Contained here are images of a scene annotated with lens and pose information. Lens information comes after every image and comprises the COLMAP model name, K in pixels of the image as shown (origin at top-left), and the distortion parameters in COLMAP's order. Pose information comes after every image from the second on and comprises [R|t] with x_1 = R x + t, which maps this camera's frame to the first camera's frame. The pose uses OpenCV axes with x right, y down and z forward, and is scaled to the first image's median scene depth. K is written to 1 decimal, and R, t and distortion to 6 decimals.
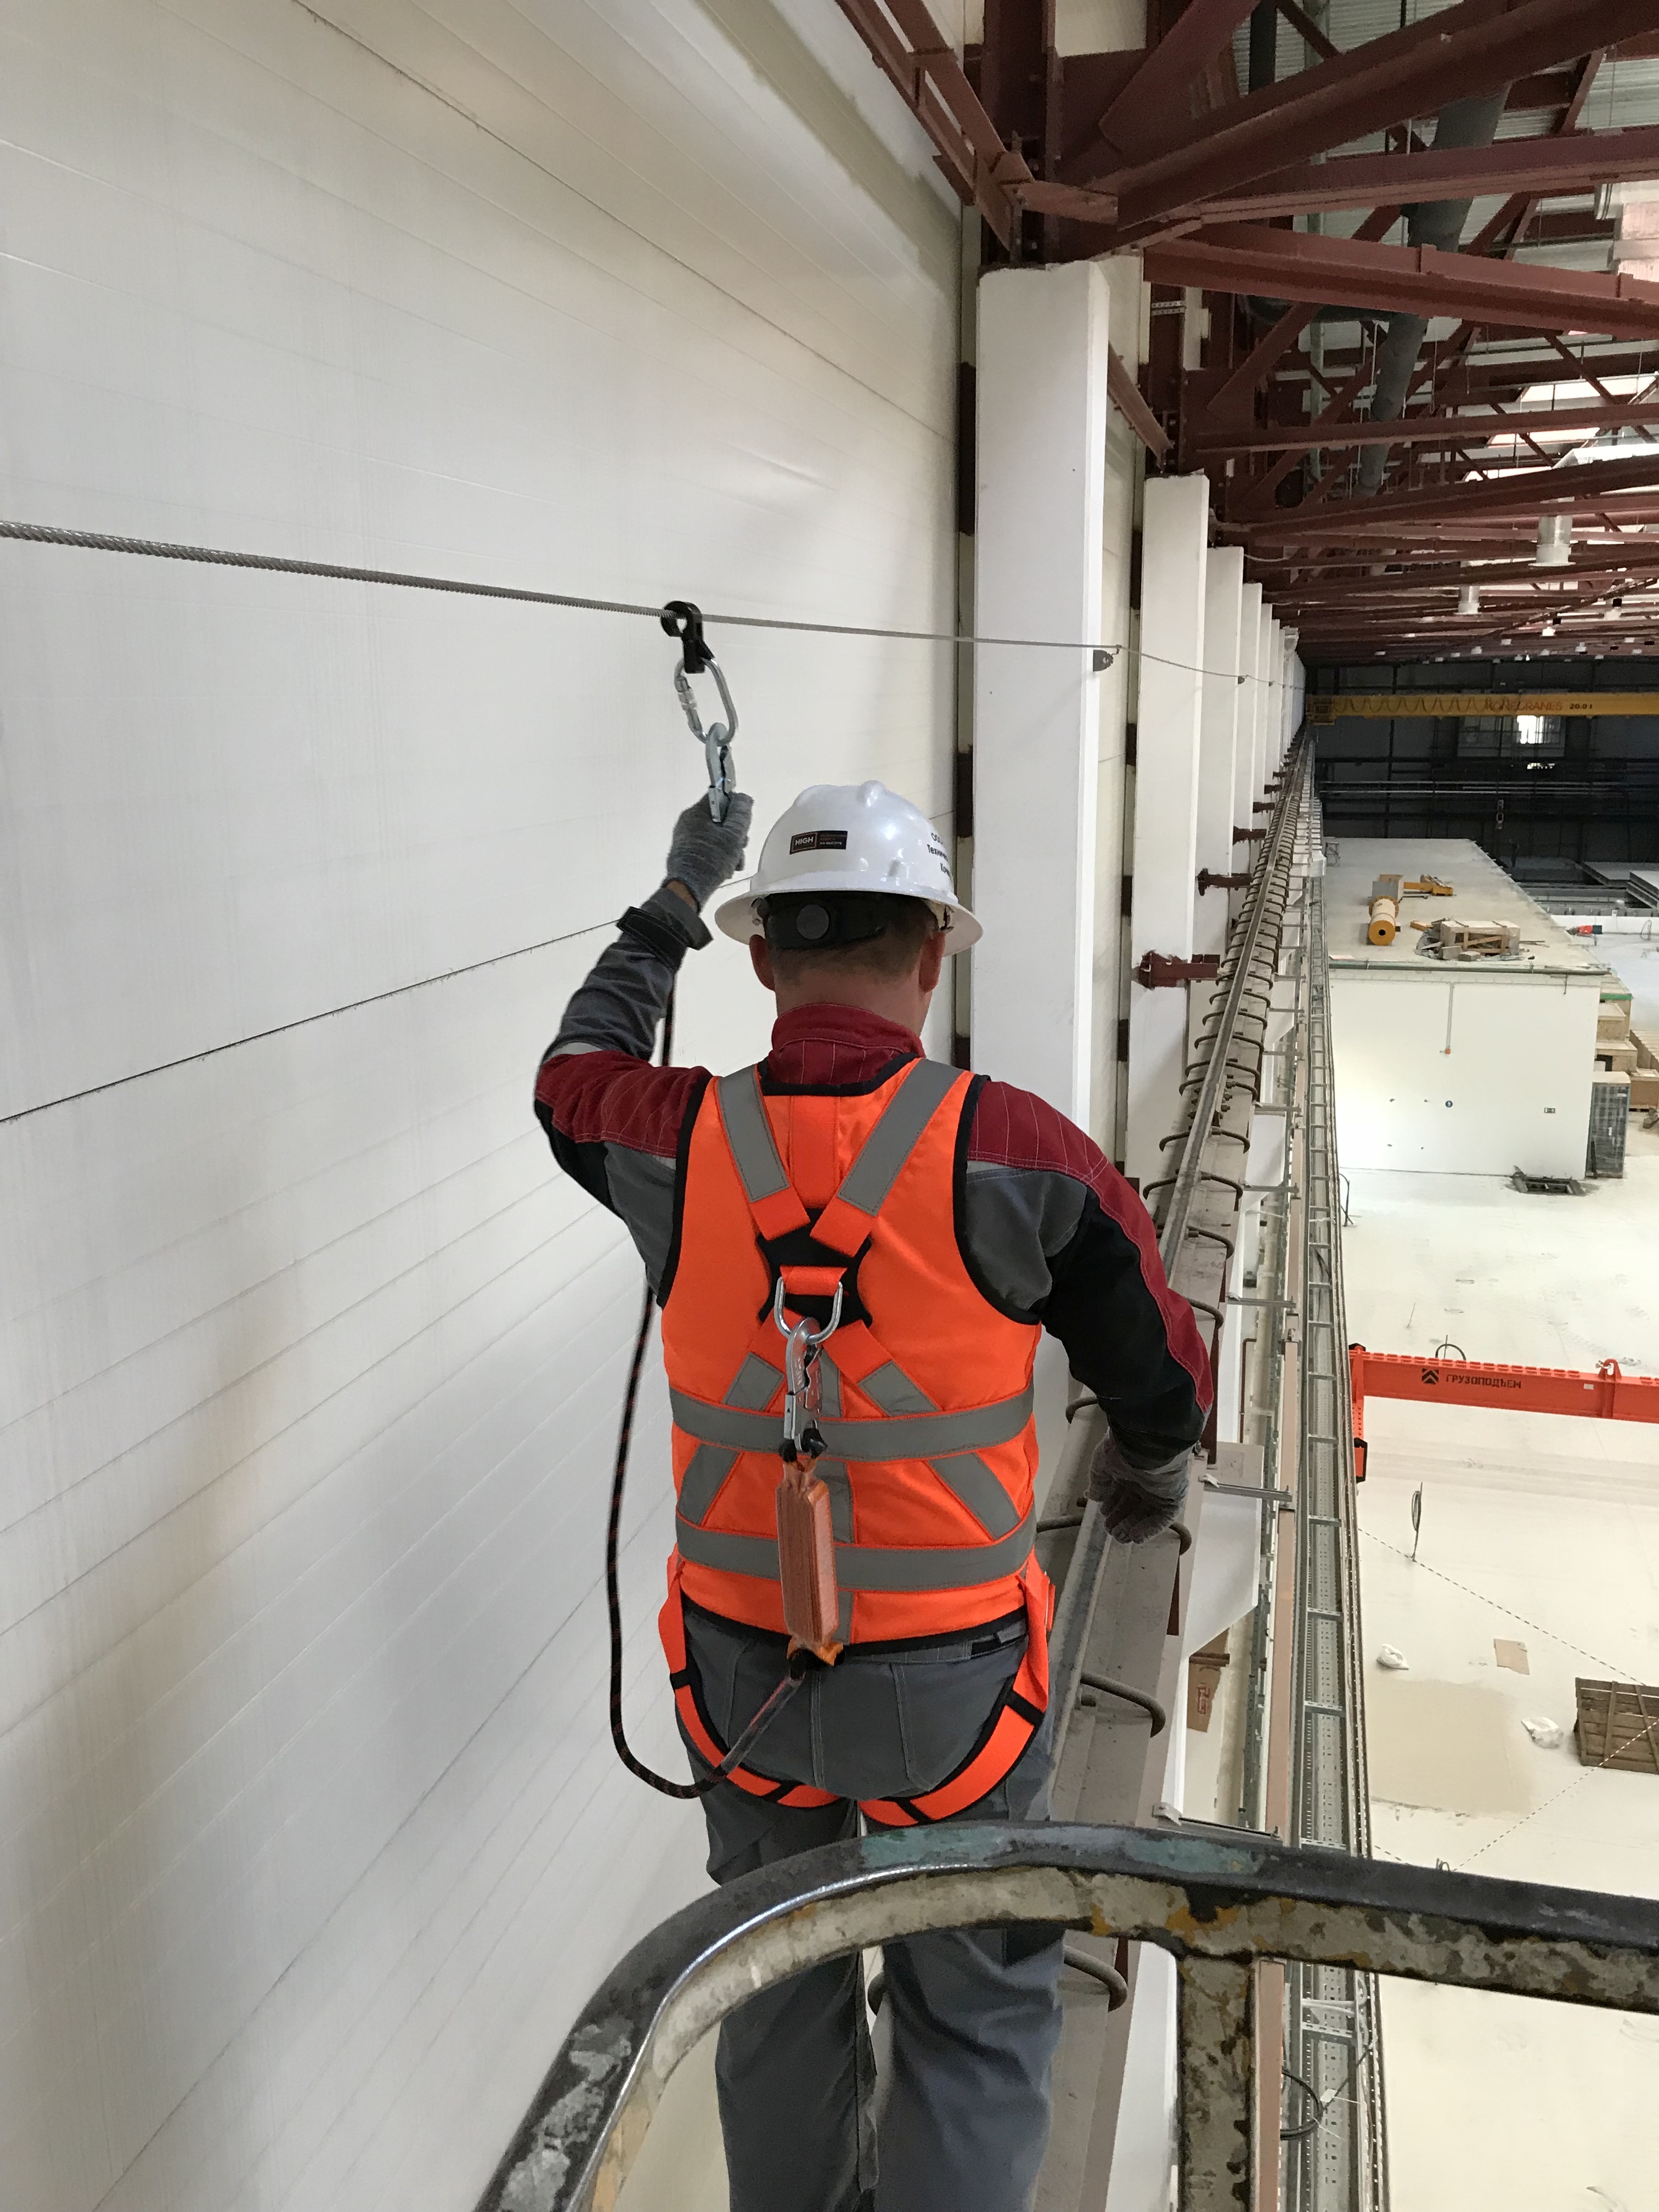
lens RADIAL K [[1825.7, 0, 861.0], [0, 1825.7, 1095.3], [0, 0, 1]] dist [-0.001879, 0.128530]
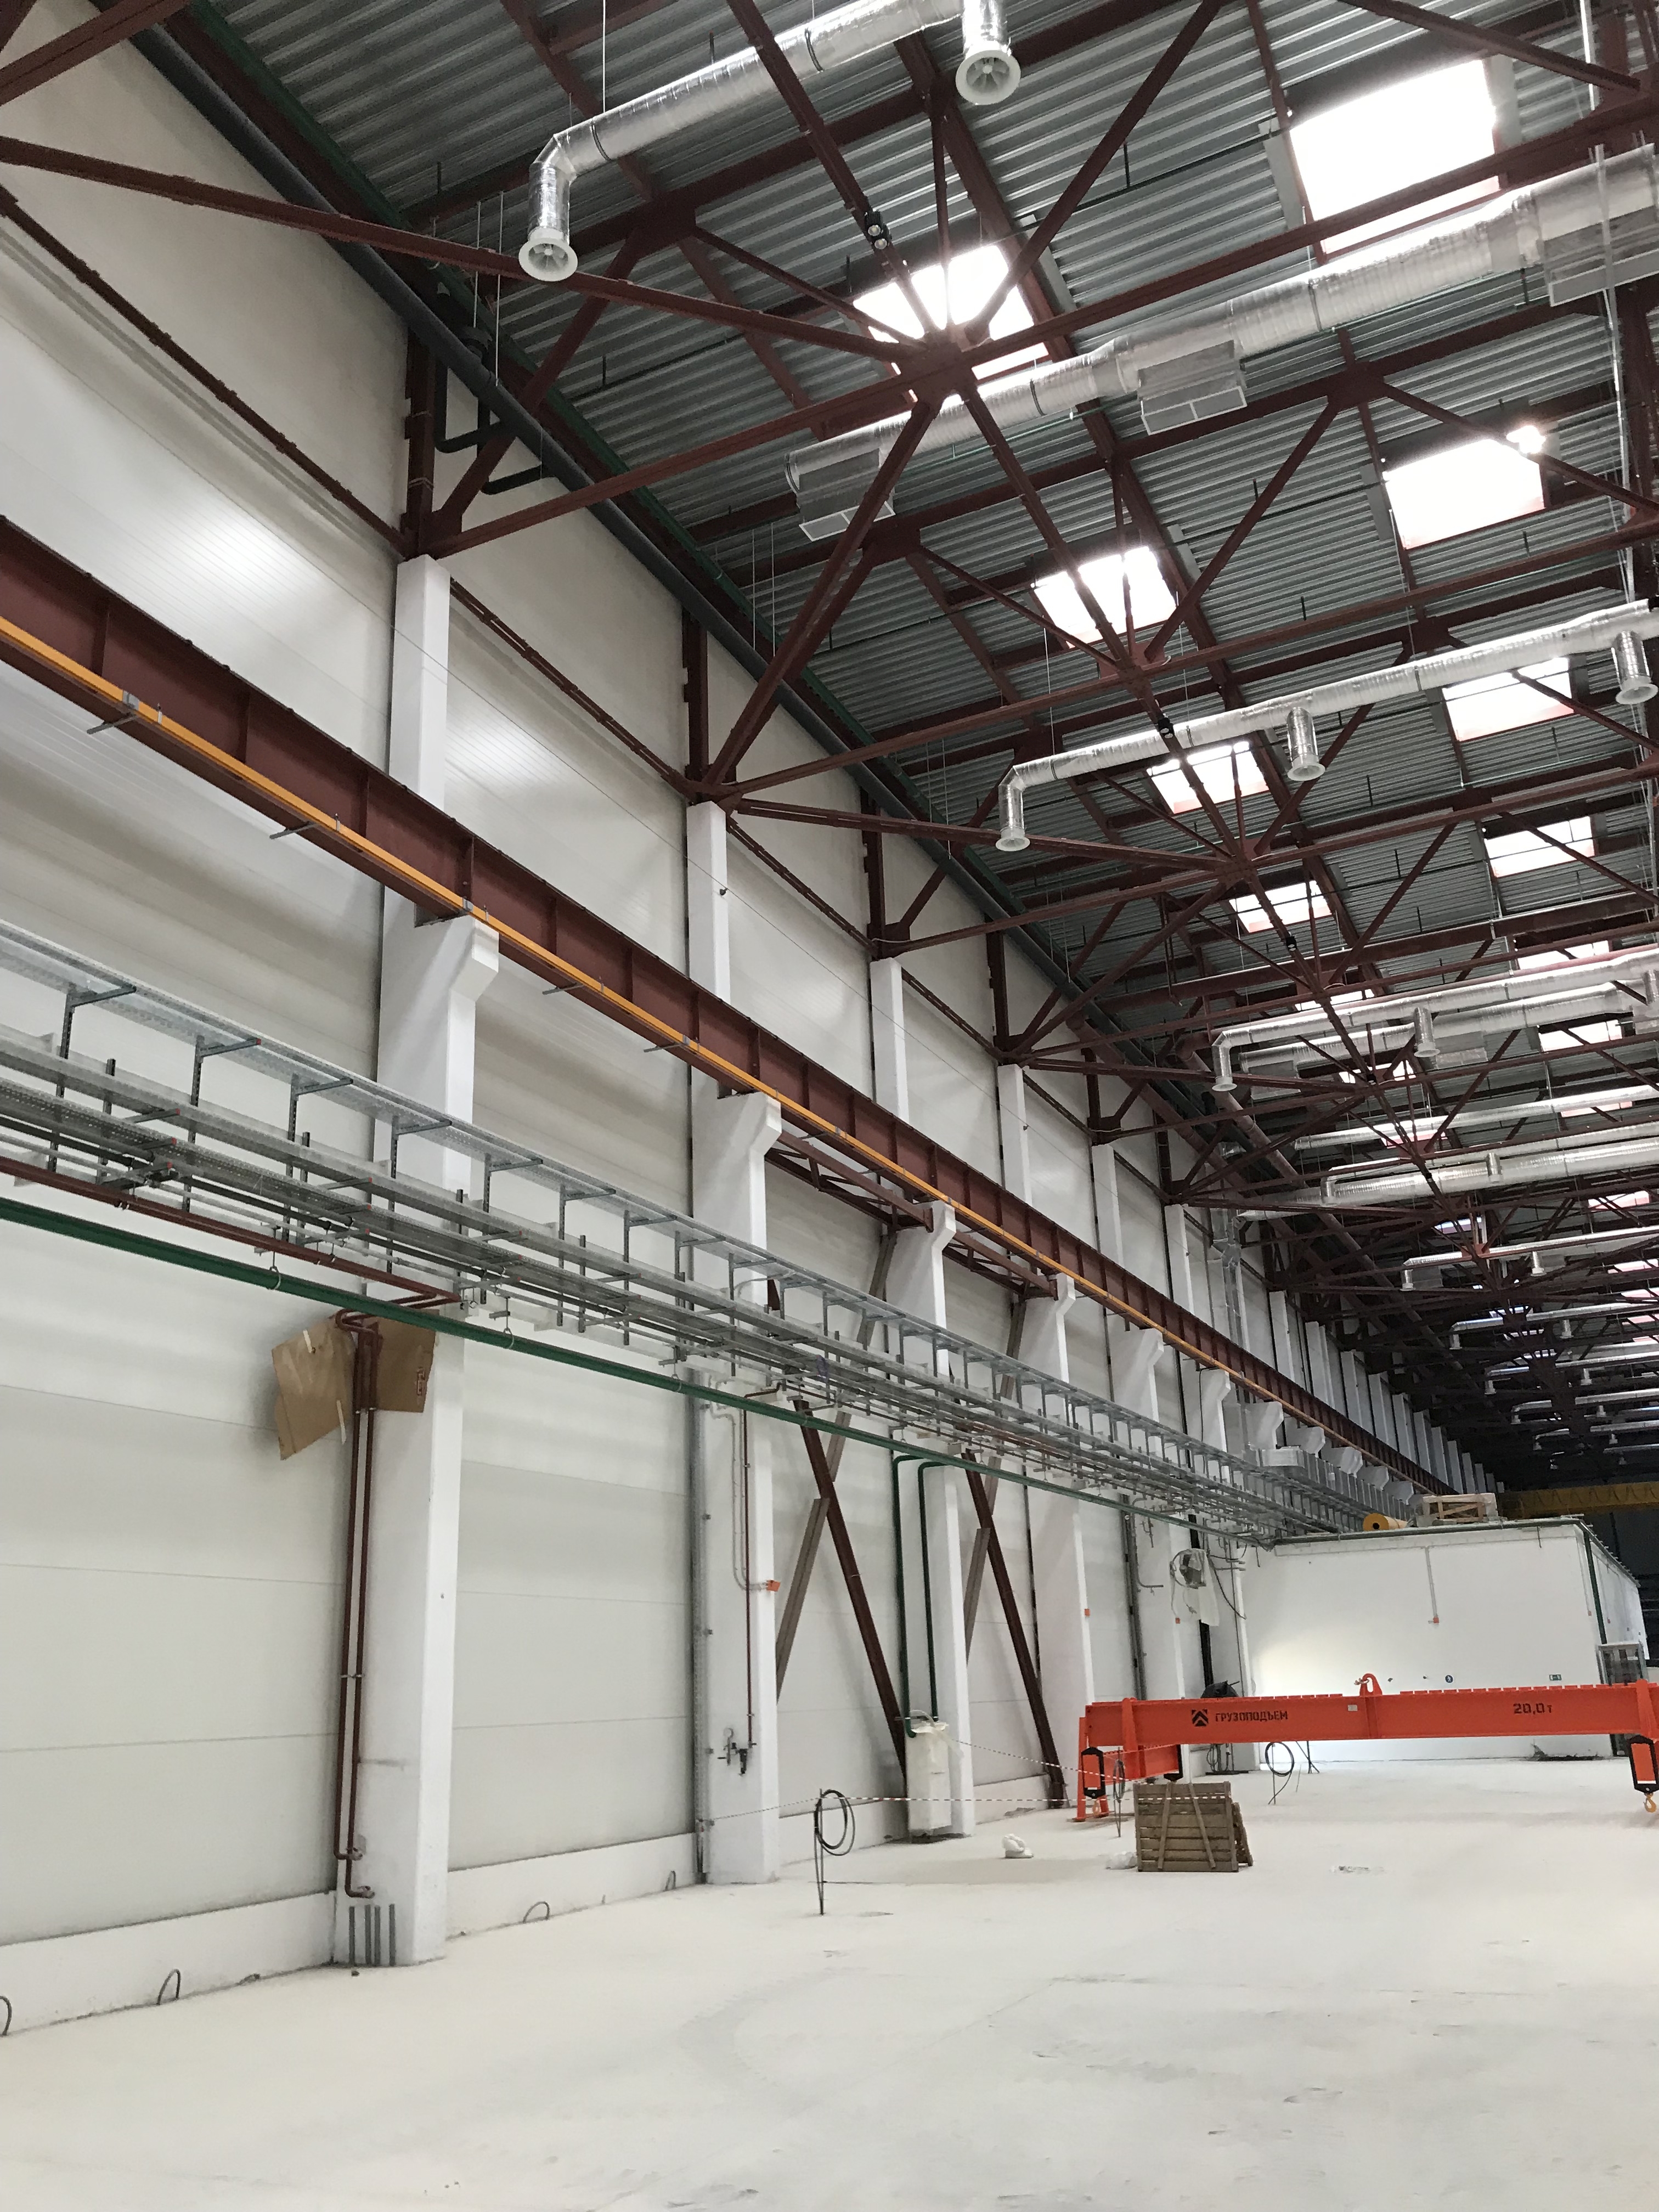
lens RADIAL K [[1825.7, 0, 861.0], [0, 1825.7, 1095.3], [0, 0, 1]] dist [-0.001879, 0.128530]
pose [[0.982788, -0.090533, -0.161033, 0.494210], [-0.004239, 0.860404, -0.509595, 0.563382], [0.184689, 0.501507, 0.845211, -0.032281]]
